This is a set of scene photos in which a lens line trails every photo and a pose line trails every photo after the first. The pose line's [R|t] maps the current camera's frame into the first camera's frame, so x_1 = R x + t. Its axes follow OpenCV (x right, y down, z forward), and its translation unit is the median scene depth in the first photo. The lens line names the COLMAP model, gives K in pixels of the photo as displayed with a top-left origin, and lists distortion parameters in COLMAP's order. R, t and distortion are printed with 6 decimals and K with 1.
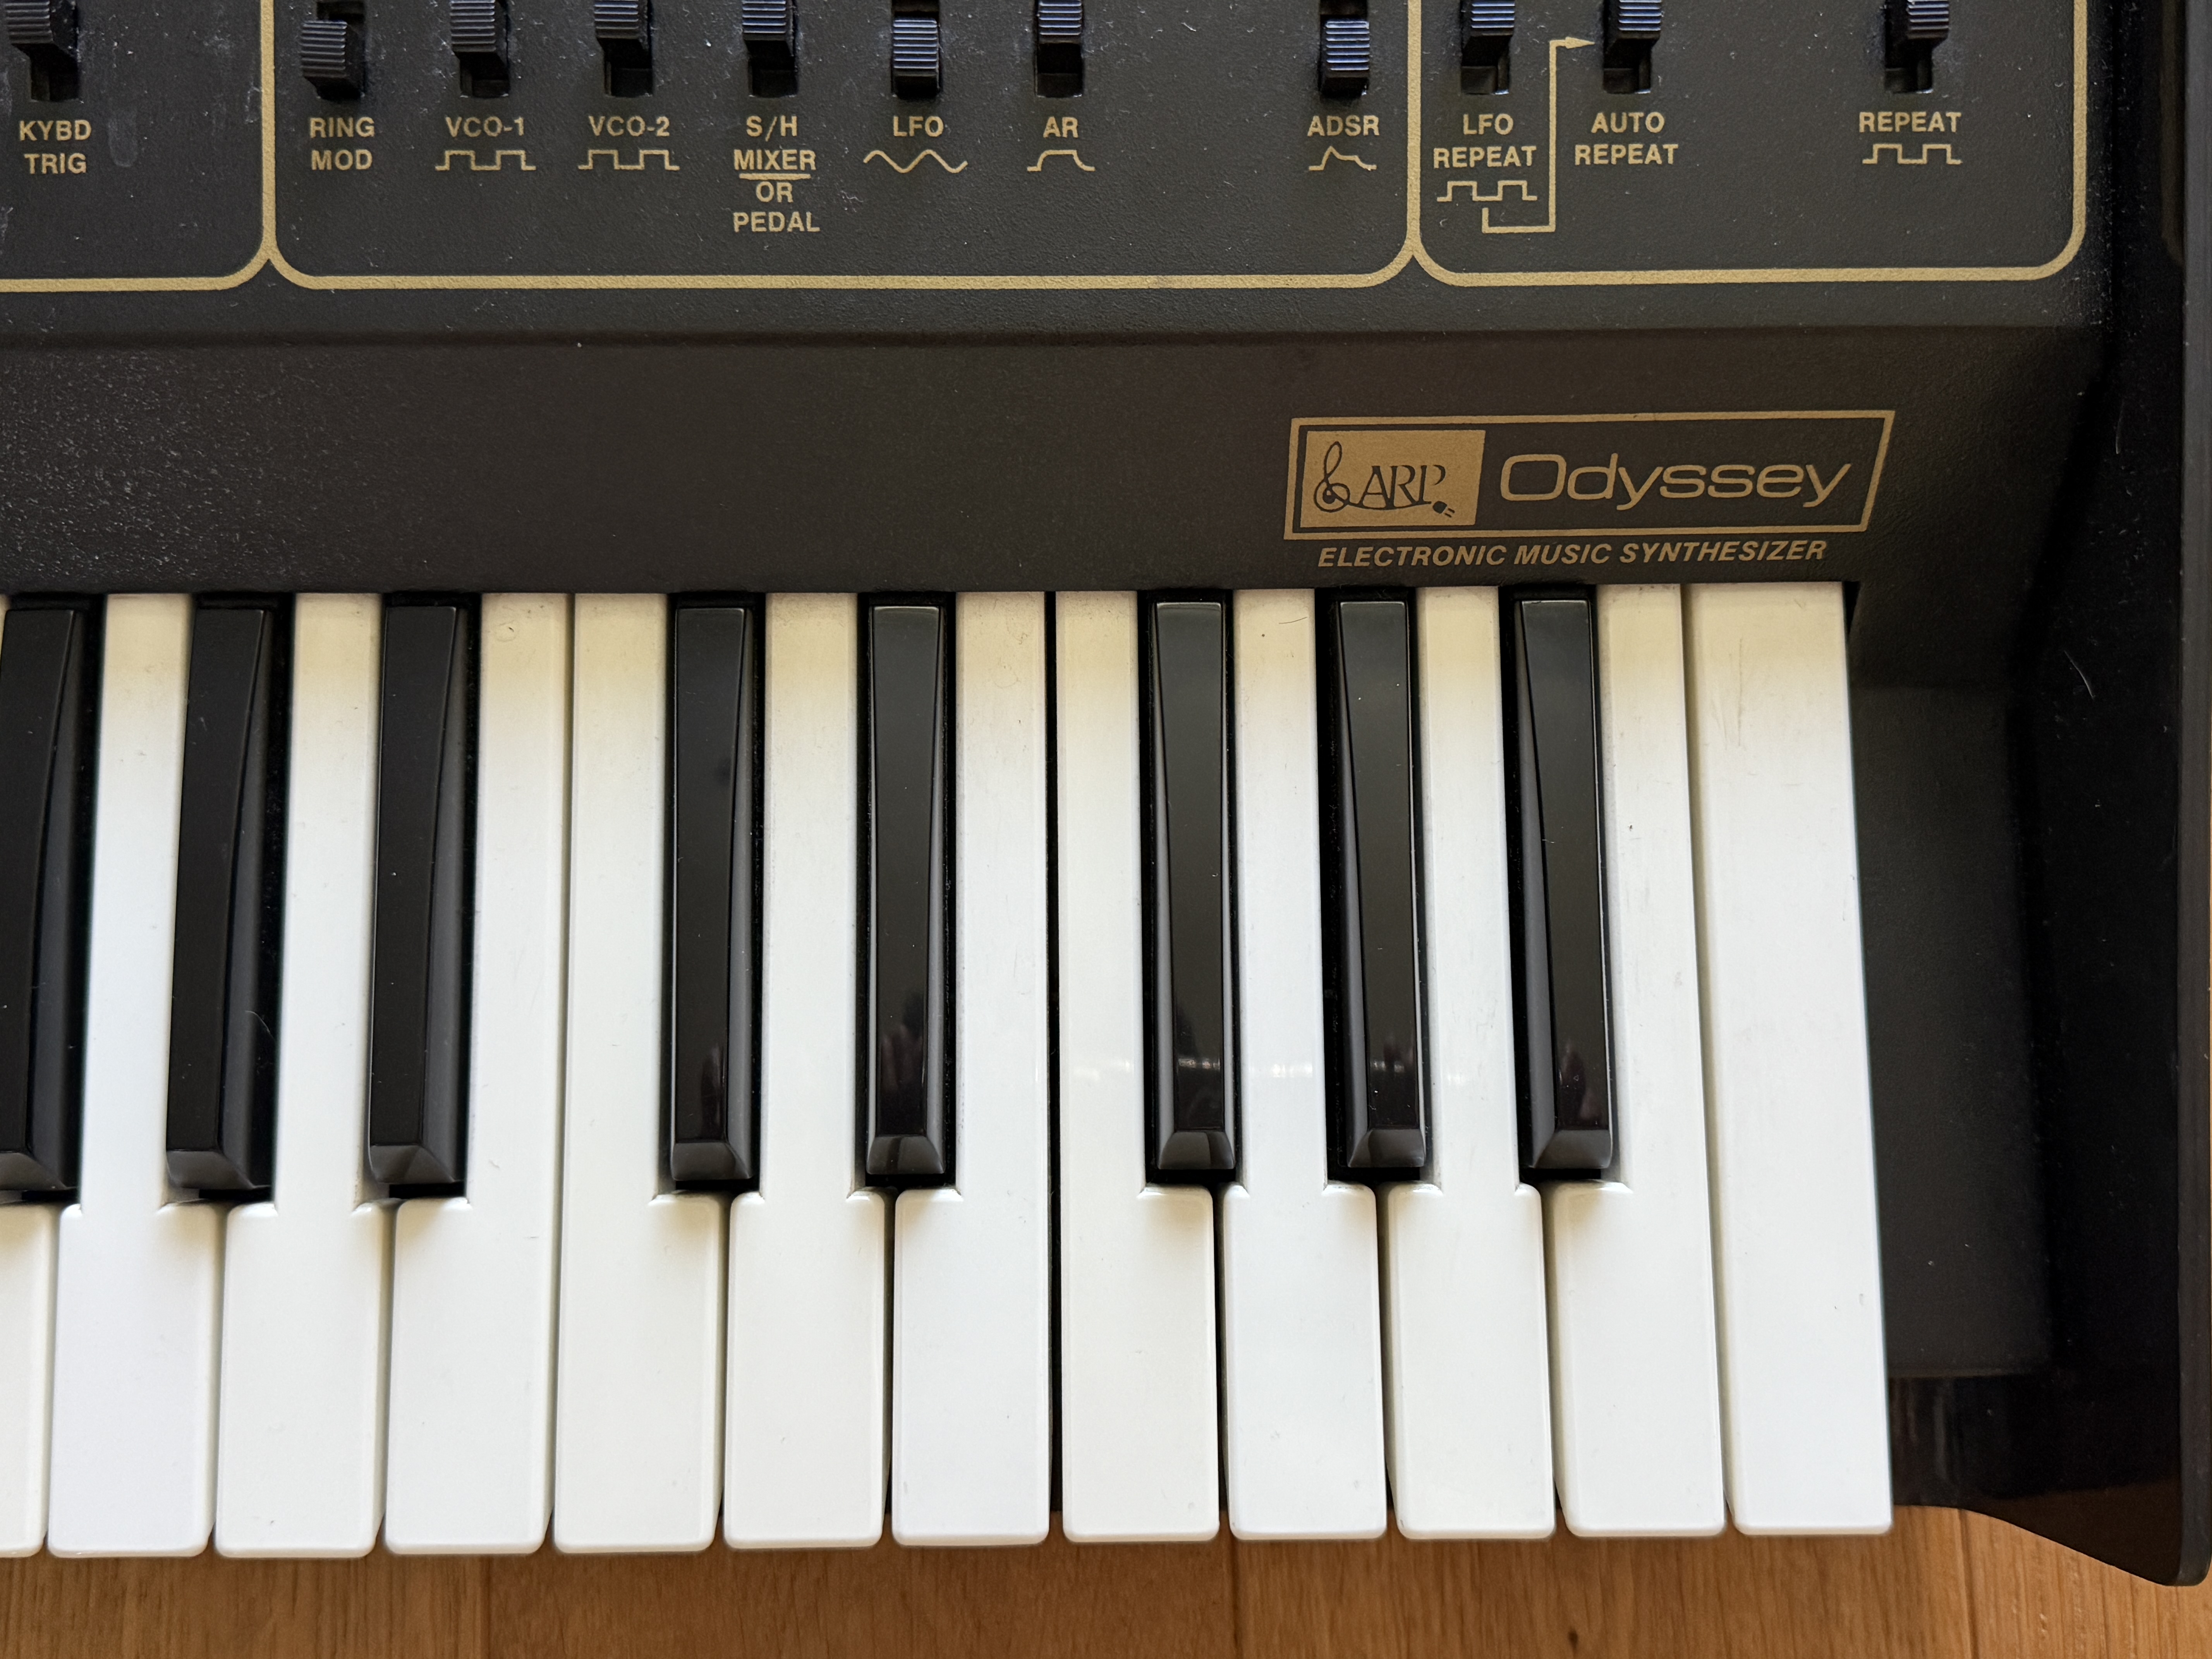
lens RADIAL K [[2206.2, 0, 1212.0], [0, 2206.2, 817.7], [0, 0, 1]] dist [0.284527, -0.666682]
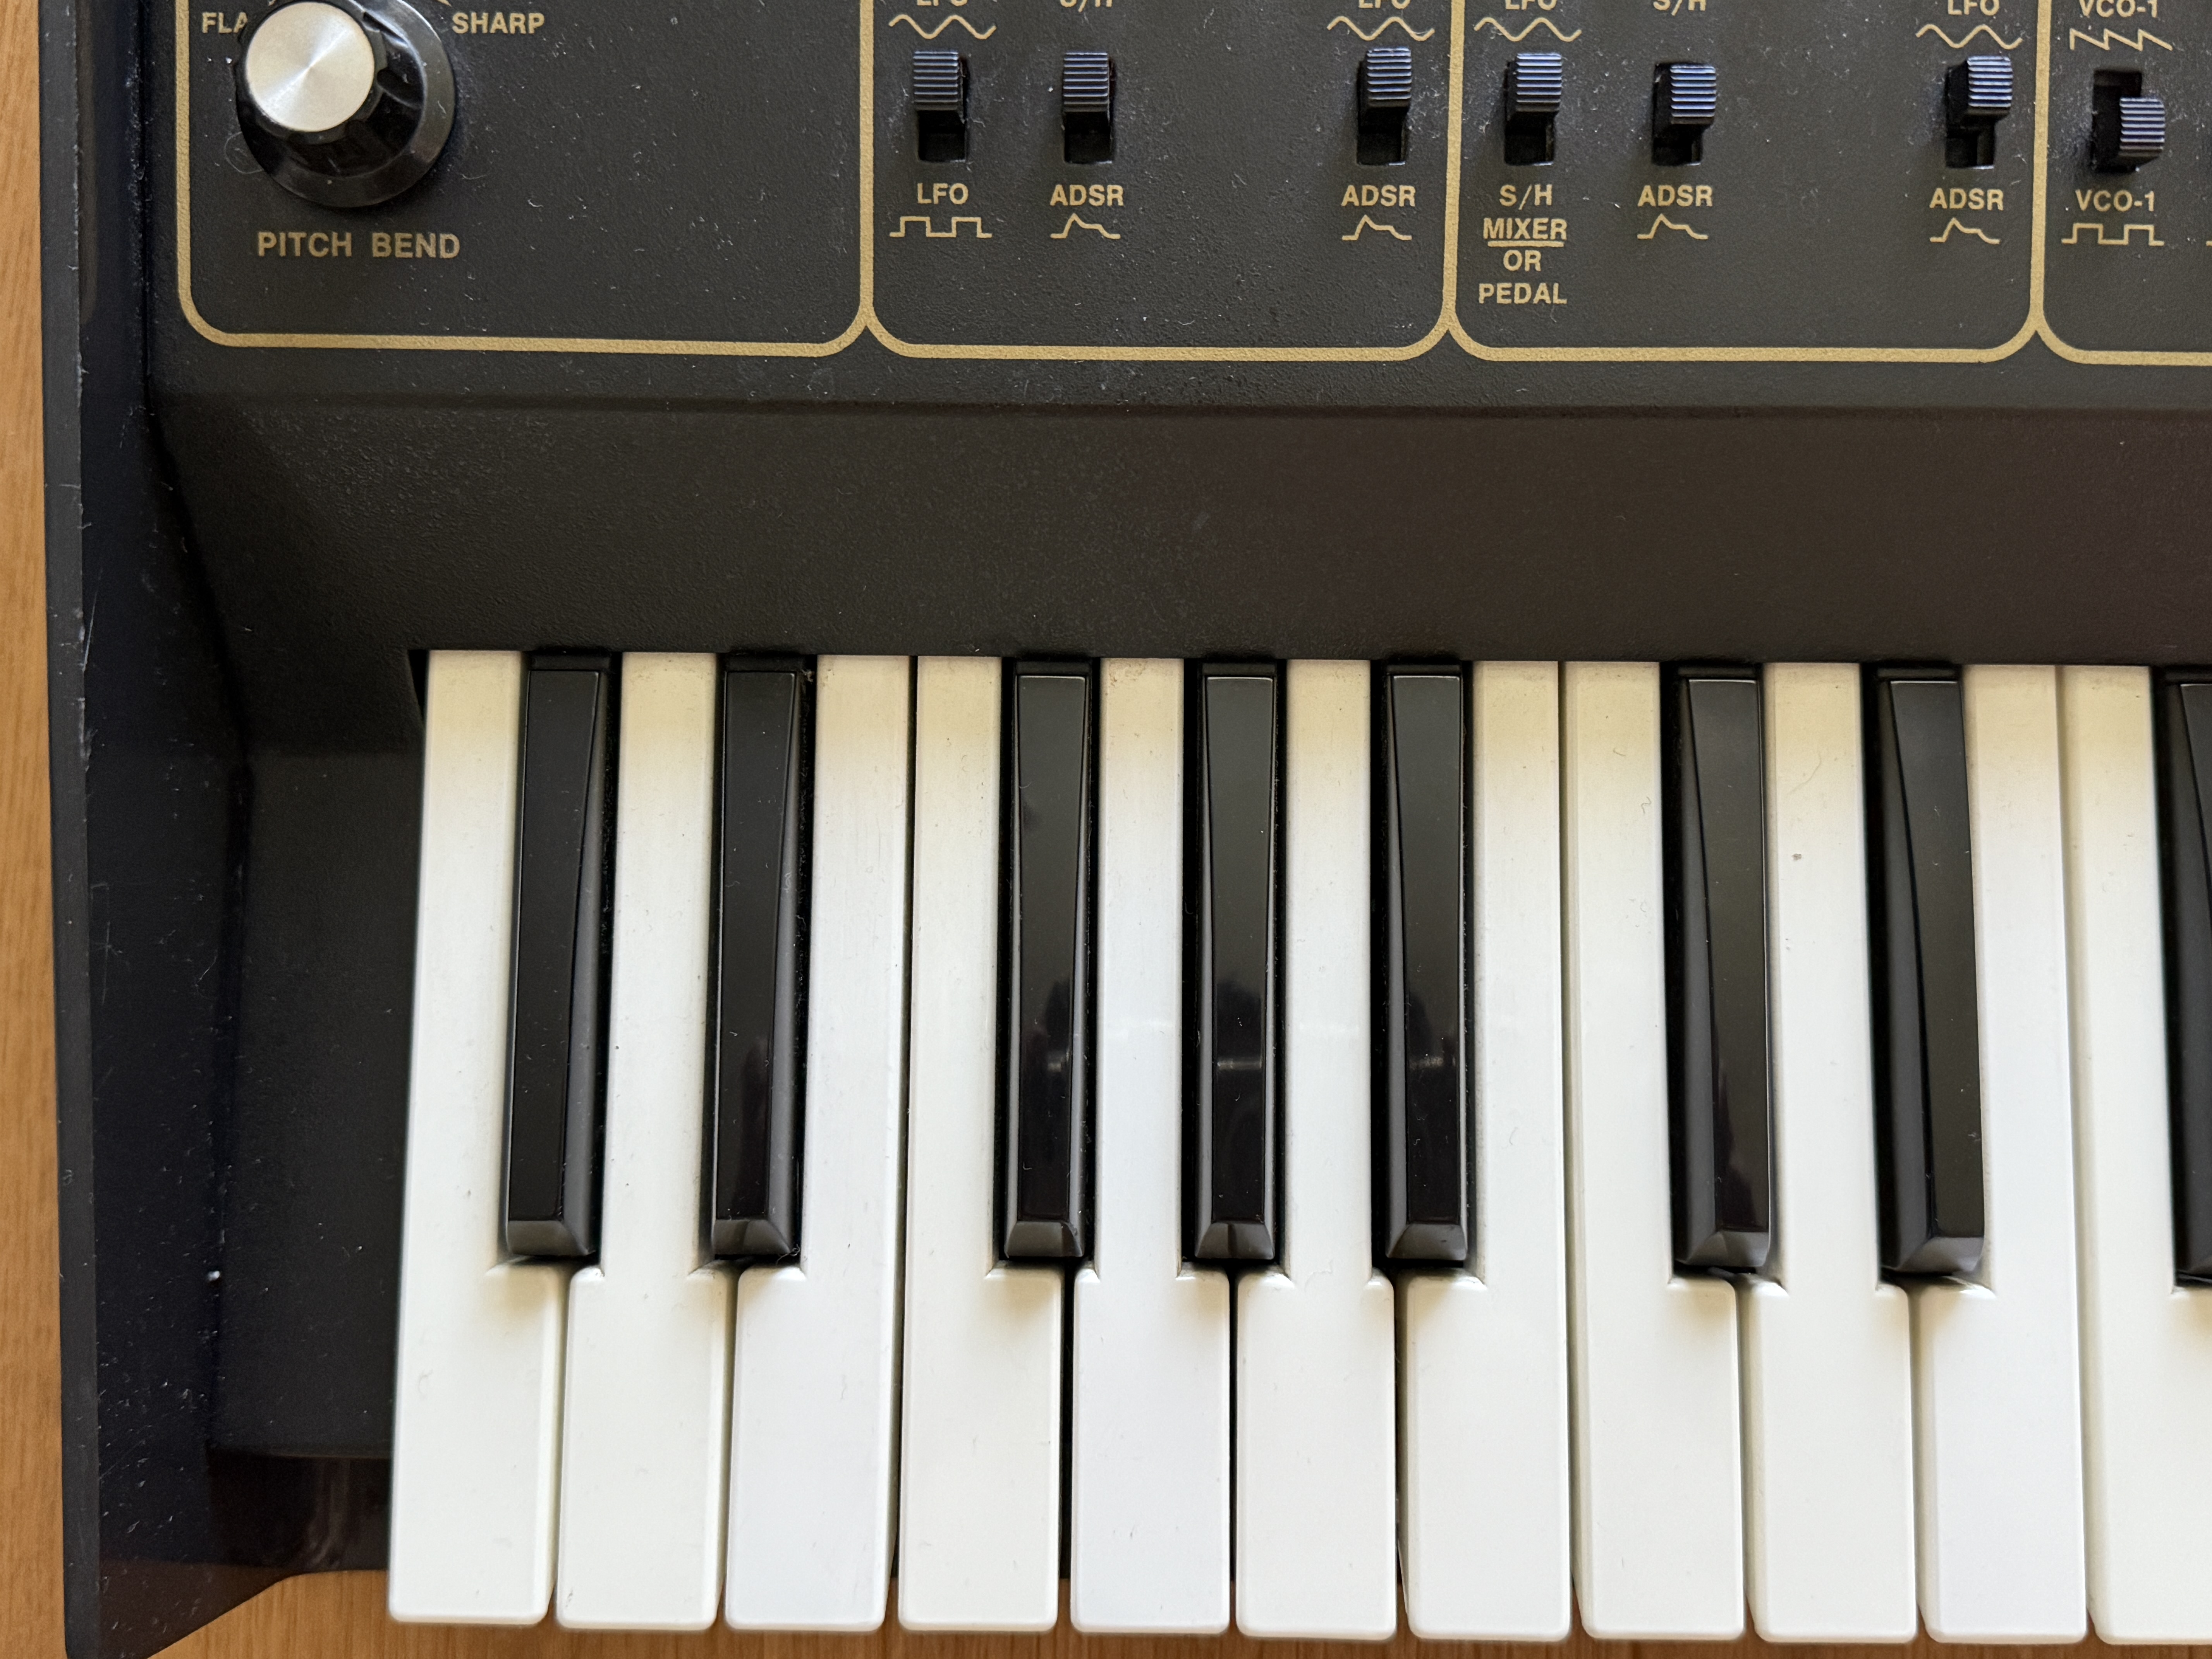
lens RADIAL K [[2272.2, 0, 1056.1], [0, 2272.2, 821.9], [0, 0, 1]] dist [0.112888, -0.310023]
pose [[0.999865, 0.013822, -0.008889, -0.291145], [-0.014081, 0.999458, -0.029748, 0.001937], [0.008473, 0.029869, 0.999518, -0.000784]]
